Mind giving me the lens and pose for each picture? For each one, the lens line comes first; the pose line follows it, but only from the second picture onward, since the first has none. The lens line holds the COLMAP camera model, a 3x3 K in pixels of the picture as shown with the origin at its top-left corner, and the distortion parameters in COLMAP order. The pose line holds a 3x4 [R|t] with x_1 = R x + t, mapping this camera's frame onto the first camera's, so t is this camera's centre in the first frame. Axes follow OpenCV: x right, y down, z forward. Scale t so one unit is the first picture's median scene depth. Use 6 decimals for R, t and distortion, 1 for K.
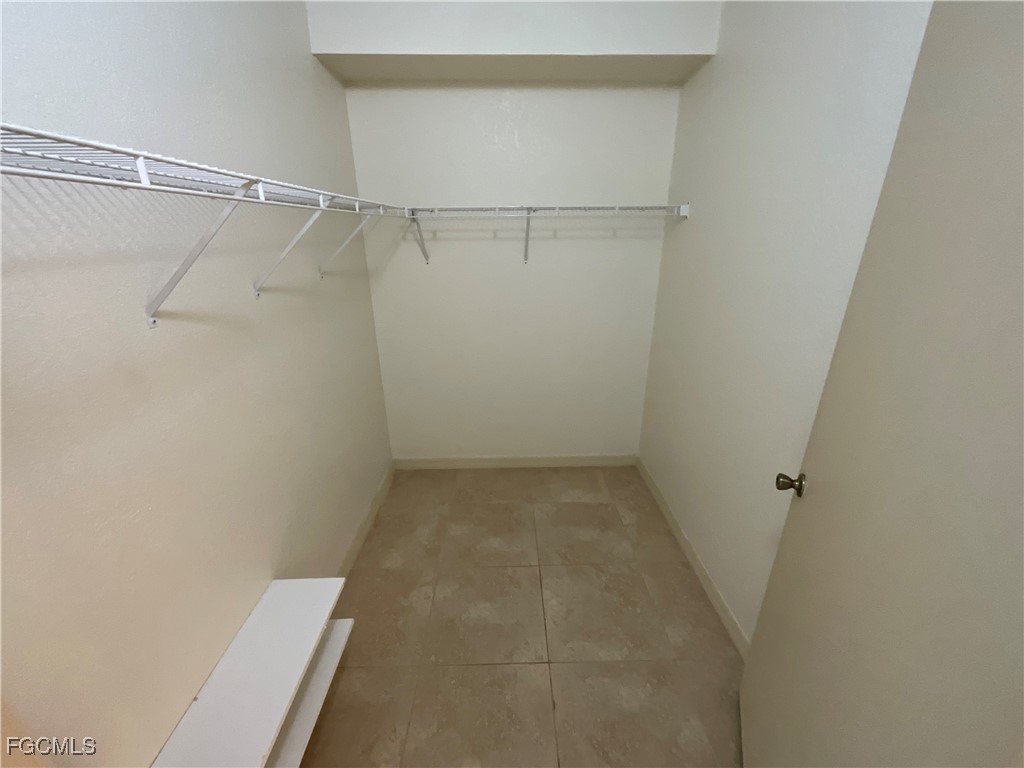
lens RADIAL K [[411.8, 0, 517.8], [0, 411.8, 386.0], [0, 0, 1]] dist [-0.002691, -0.000176]
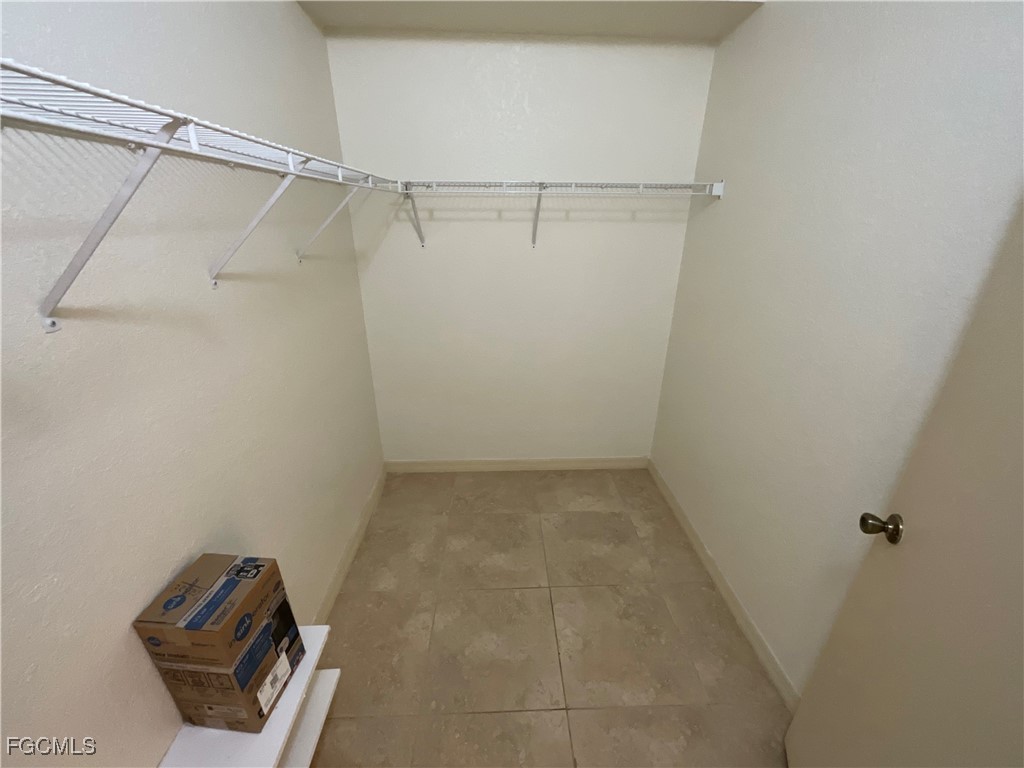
lens RADIAL K [[411.8, 0, 517.8], [0, 411.8, 386.0], [0, 0, 1]] dist [-0.002691, -0.000176]
pose [[0.999764, 0.004794, 0.021182, -0.039801], [-0.005513, 0.999407, 0.033998, -0.035113], [-0.021006, -0.034106, 0.999197, 0.120665]]
